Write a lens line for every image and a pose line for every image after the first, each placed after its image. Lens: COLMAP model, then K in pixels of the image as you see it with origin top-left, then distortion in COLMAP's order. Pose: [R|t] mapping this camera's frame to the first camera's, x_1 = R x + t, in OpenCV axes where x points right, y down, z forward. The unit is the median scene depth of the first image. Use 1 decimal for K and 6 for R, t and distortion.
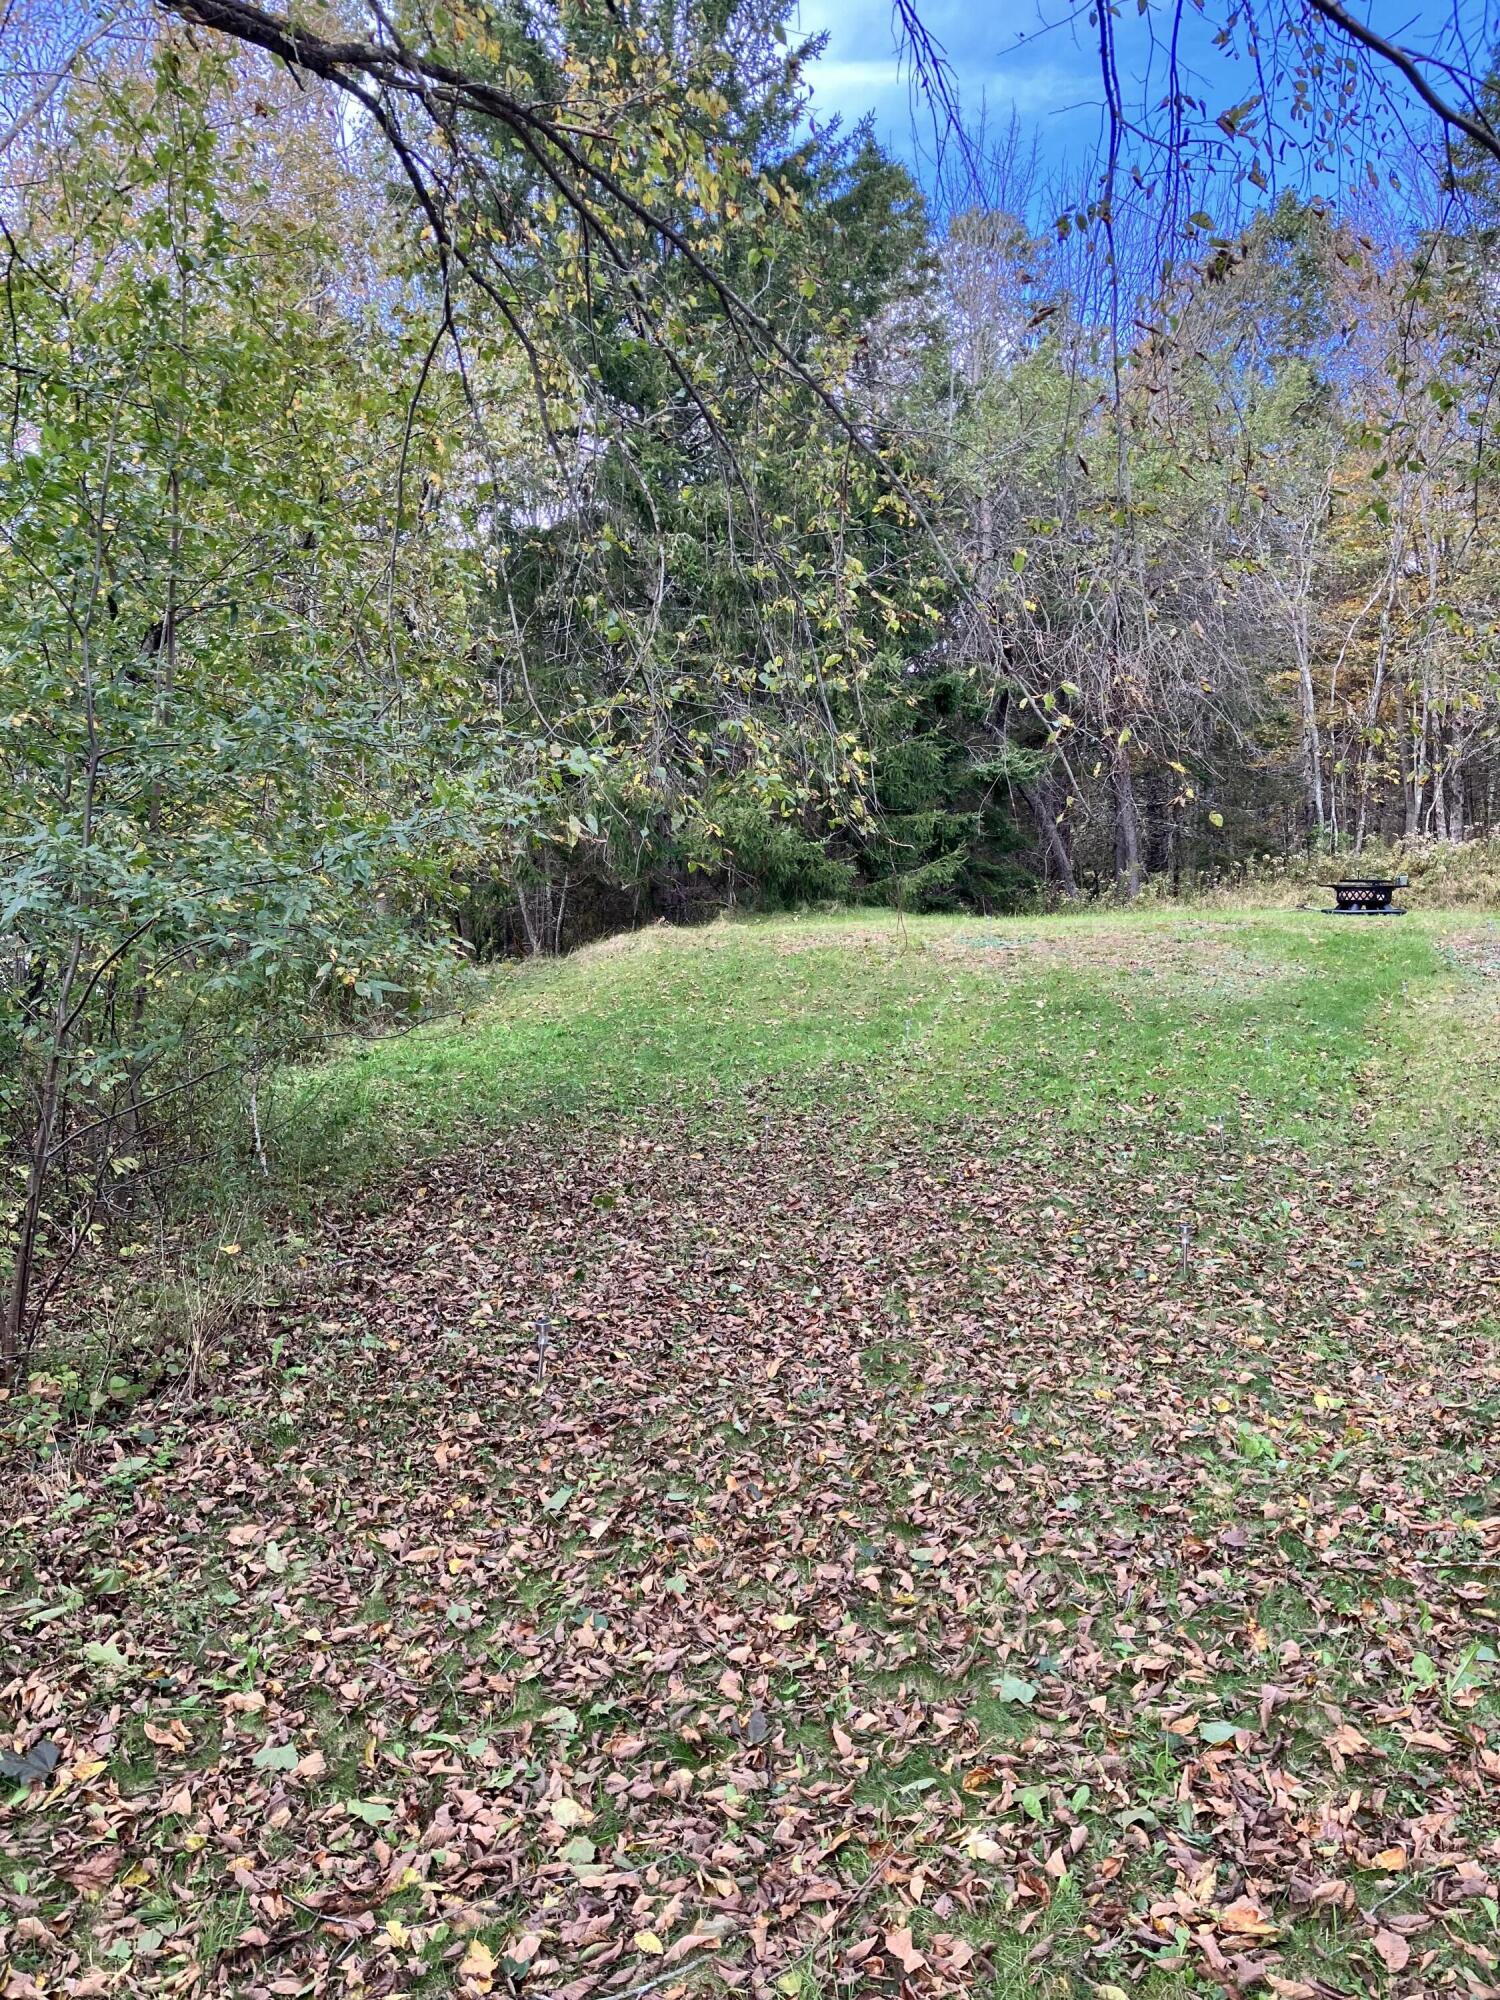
lens RADIAL K [[1644.2, 0, 755.7], [0, 1644.2, 1002.6], [0, 0, 1]] dist [0.012977, -0.001920]
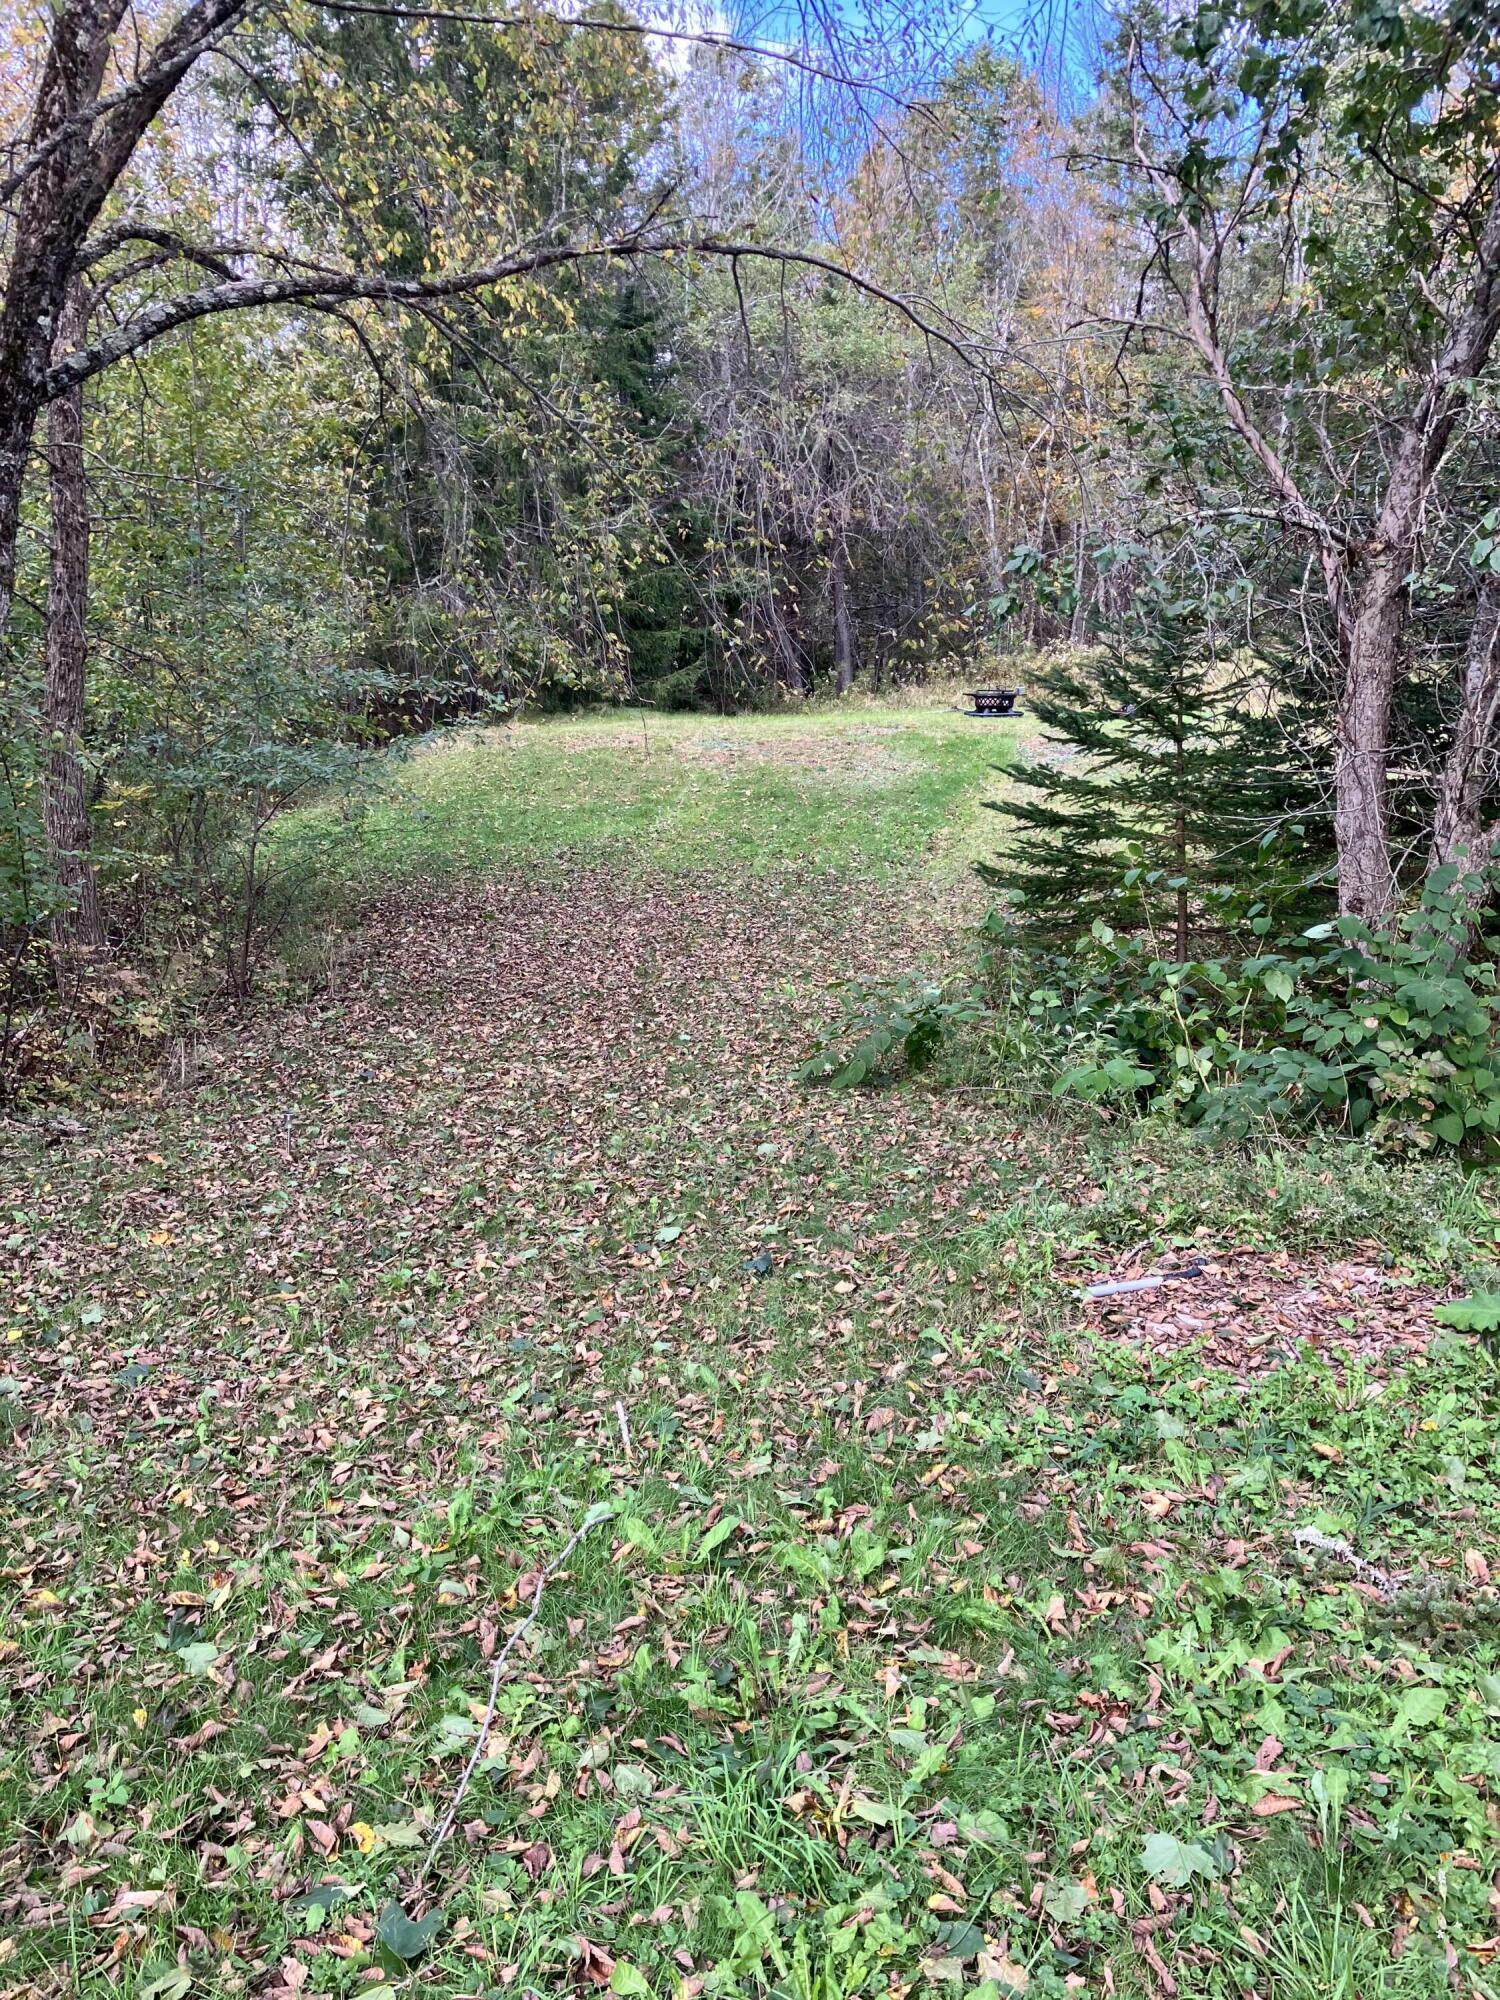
lens RADIAL K [[1624.5, 0, 767.3], [0, 1624.5, 1002.3], [0, 0, 1]] dist [0.128952, 0.000867]
pose [[0.988527, -0.031095, 0.147808, -0.040583], [0.009354, 0.989304, 0.145567, -0.031227], [-0.150754, -0.142515, 0.978245, -0.569159]]
